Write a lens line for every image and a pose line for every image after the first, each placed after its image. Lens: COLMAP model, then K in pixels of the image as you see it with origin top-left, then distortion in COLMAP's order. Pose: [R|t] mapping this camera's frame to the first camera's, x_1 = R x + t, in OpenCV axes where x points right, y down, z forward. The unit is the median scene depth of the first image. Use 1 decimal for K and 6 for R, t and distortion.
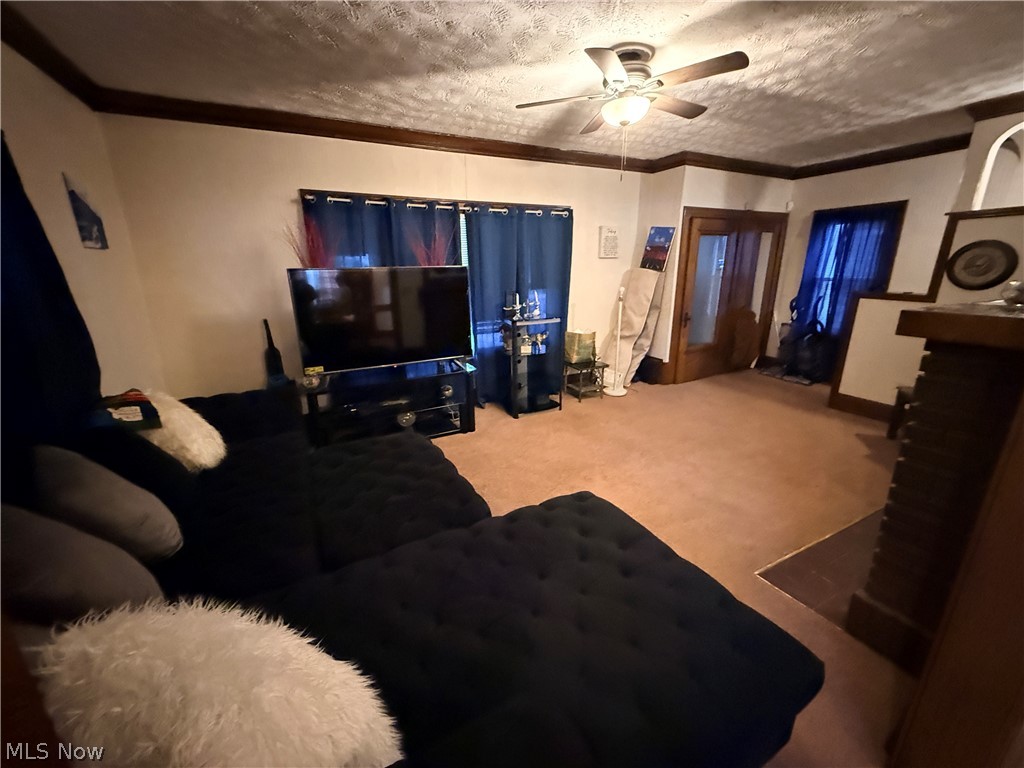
lens RADIAL K [[407.0, 0, 513.0], [0, 407.0, 386.0], [0, 0, 1]] dist [-0.000402, -0.000027]
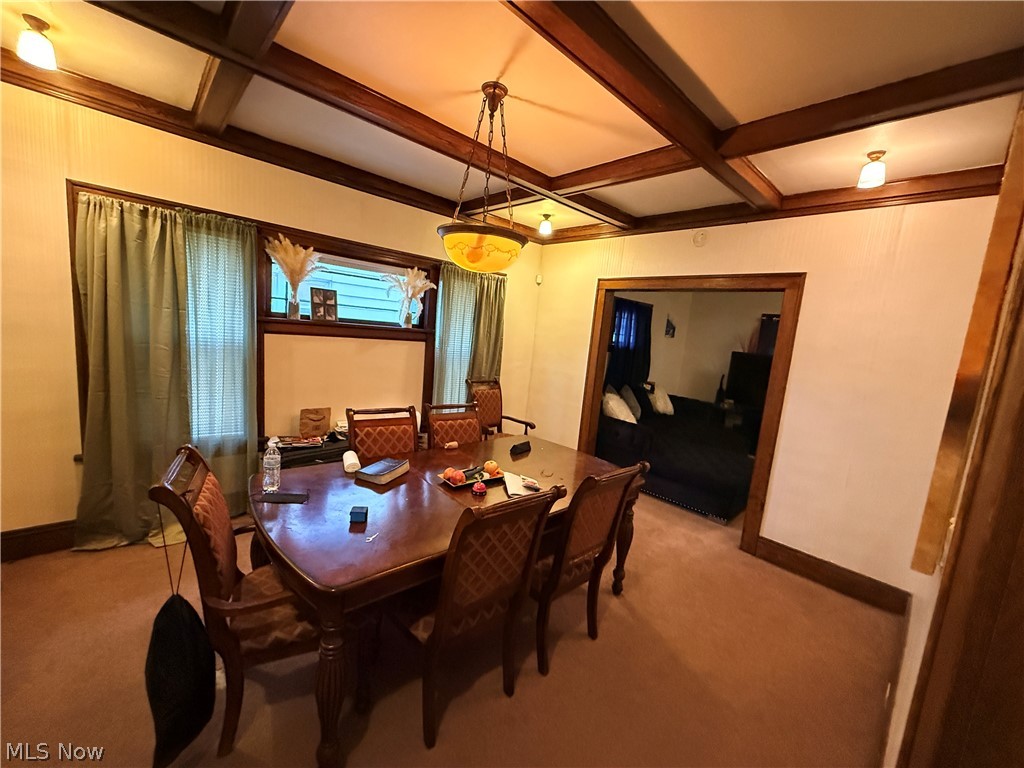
lens RADIAL K [[407.0, 0, 518.8], [0, 407.0, 386.0], [0, 0, 1]] dist [-0.000402, -0.000027]
pose [[0.274735, 0.165830, -0.947112, 1.652001], [-0.367138, 0.928475, 0.056069, 0.235526], [0.888668, 0.332317, 0.315967, -0.828594]]
